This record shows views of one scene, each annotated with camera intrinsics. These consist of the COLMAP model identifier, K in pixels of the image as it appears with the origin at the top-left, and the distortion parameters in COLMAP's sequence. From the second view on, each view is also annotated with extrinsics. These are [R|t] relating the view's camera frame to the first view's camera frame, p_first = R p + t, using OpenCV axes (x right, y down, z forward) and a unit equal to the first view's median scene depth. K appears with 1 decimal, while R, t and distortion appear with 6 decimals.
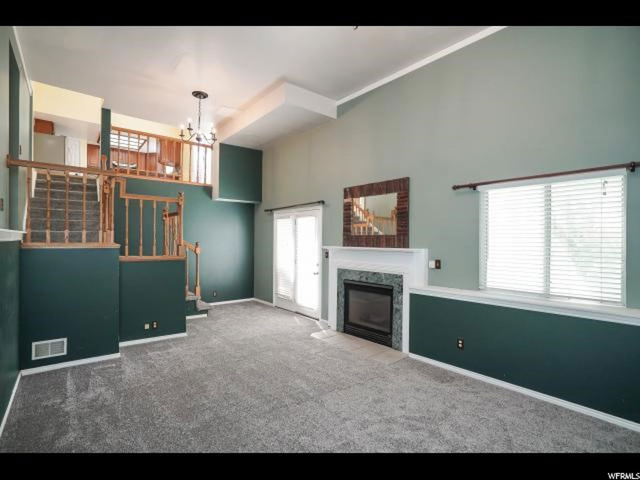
lens RADIAL K [[309.9, 0, 320.0], [0, 309.9, 240.0], [0, 0, 1]] dist [-0.022374, 0.000860]
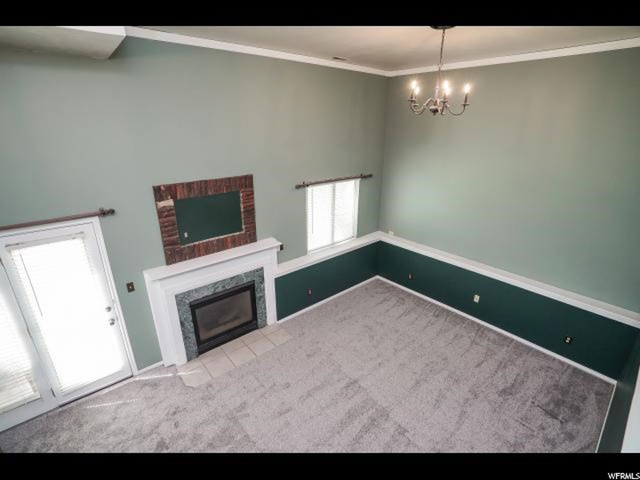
lens RADIAL K [[309.9, 0, 320.0], [0, 309.9, 240.0], [0, 0, 1]] dist [-0.022374, 0.000860]
pose [[0.010049, -0.363852, 0.931402, -0.697871], [-0.009787, 0.931369, 0.363945, -0.366624], [-0.999902, -0.012773, 0.005799, 0.767577]]
